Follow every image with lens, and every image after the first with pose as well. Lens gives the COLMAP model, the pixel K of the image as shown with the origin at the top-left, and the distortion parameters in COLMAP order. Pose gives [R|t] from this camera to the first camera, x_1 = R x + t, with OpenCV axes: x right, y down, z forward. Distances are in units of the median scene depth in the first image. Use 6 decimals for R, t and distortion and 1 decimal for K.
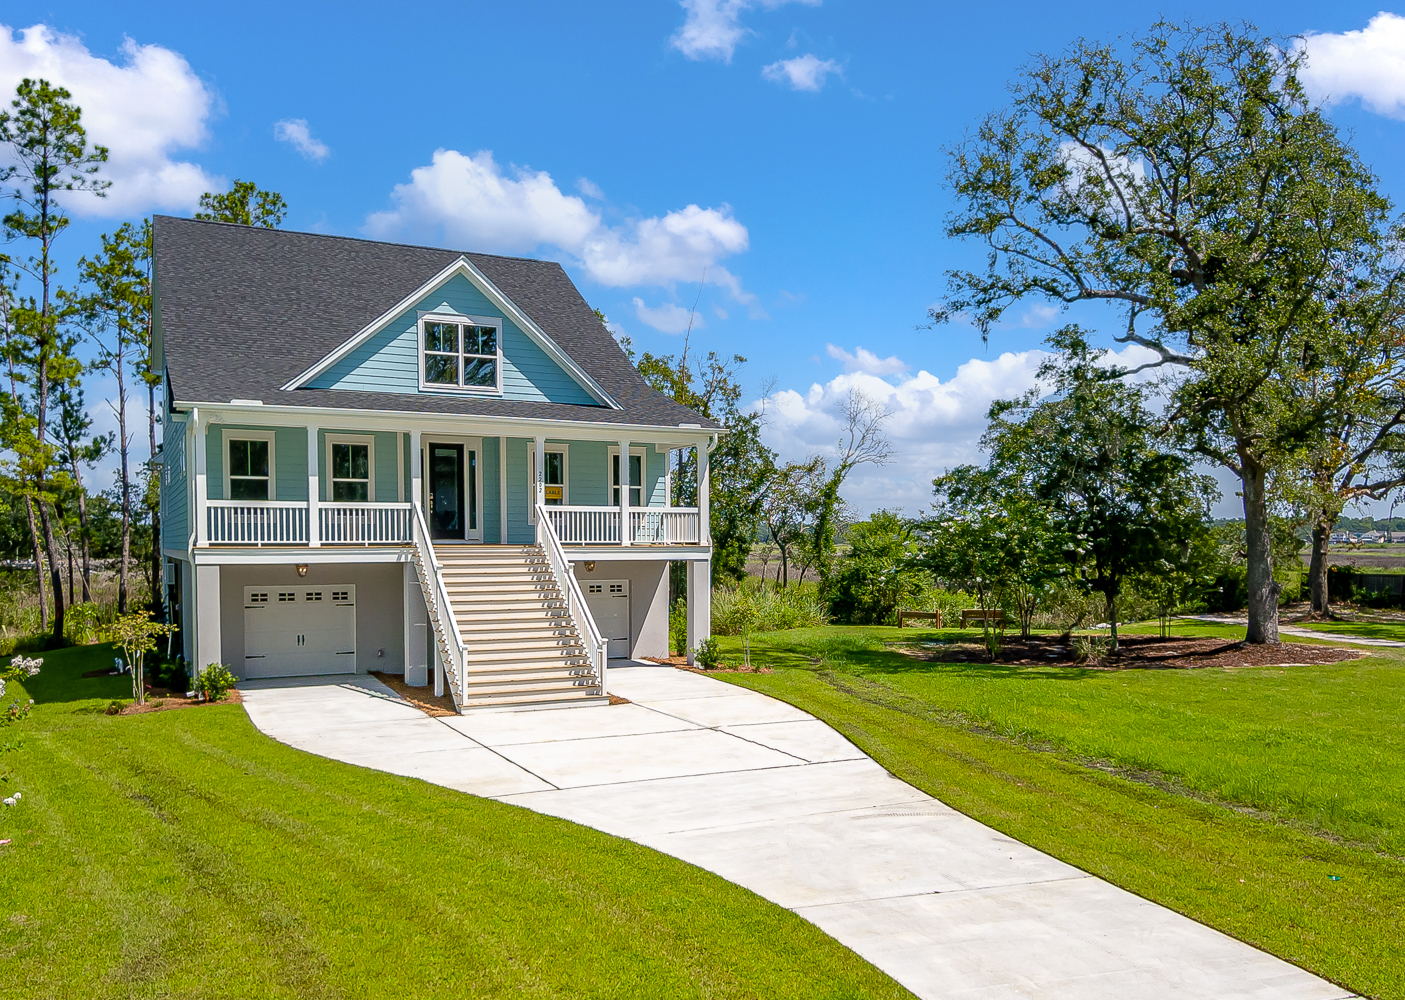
lens RADIAL K [[994.7, 0, 701.7], [0, 994.7, 559.2], [0, 0, 1]] dist [0.001961, 0.000979]
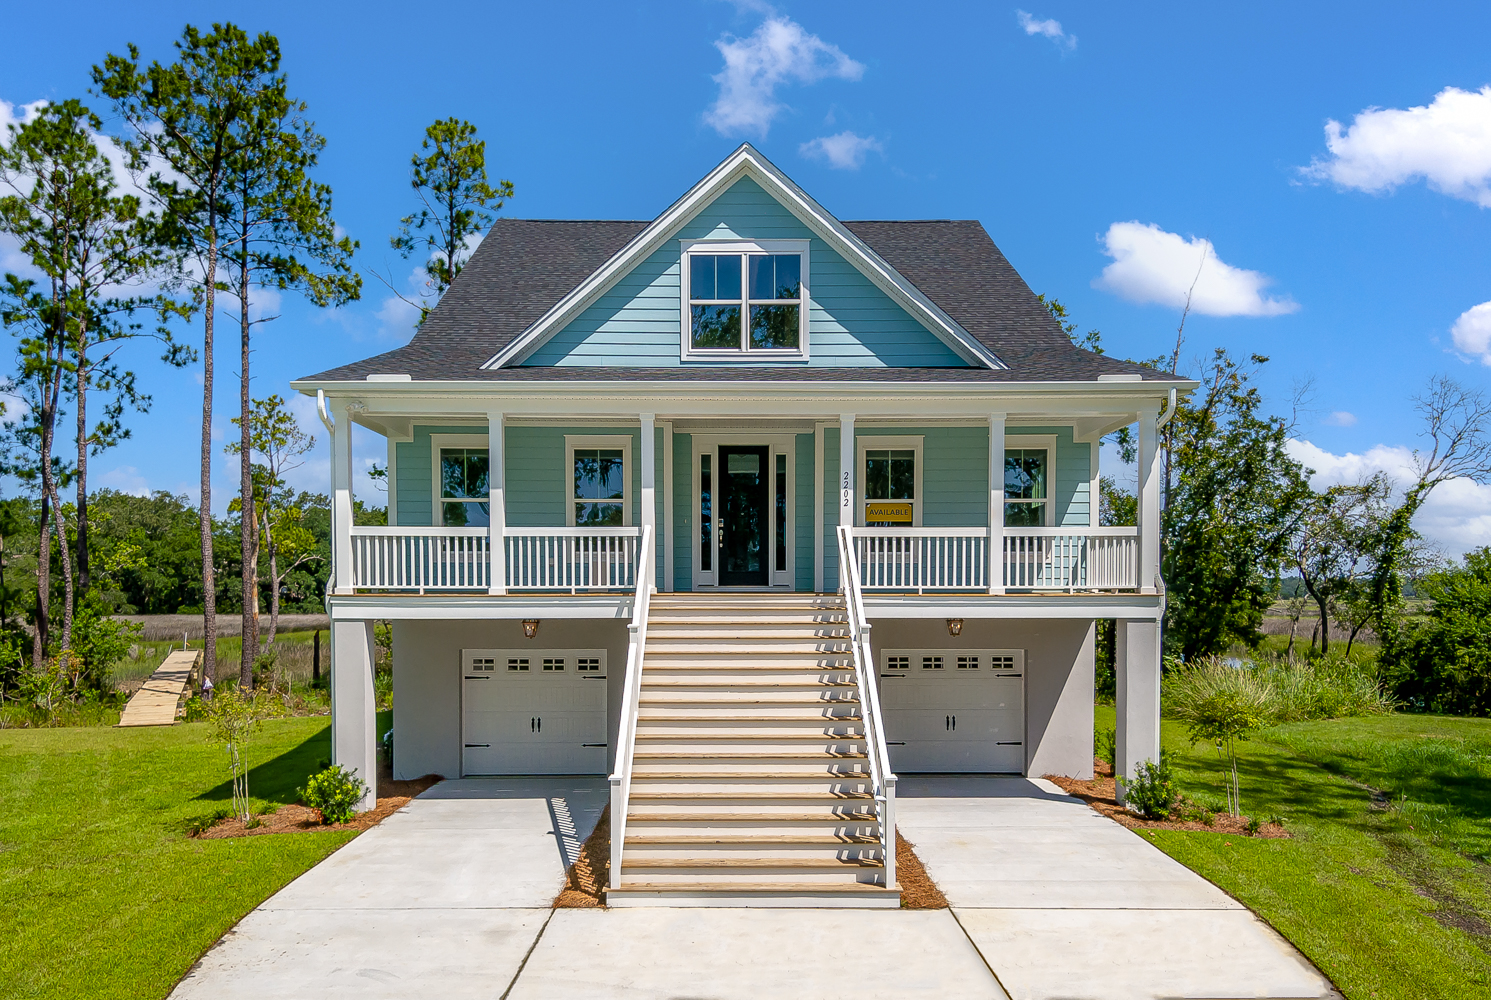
lens RADIAL K [[974.4, 0, 743.7], [0, 974.4, 620.4], [0, 0, 1]] dist [0.089546, -0.125083]
pose [[0.900800, 0.011216, -0.434089, 0.038284], [-0.008128, 0.999927, 0.008970, -0.001900], [0.434158, -0.004552, 0.900825, 0.401350]]
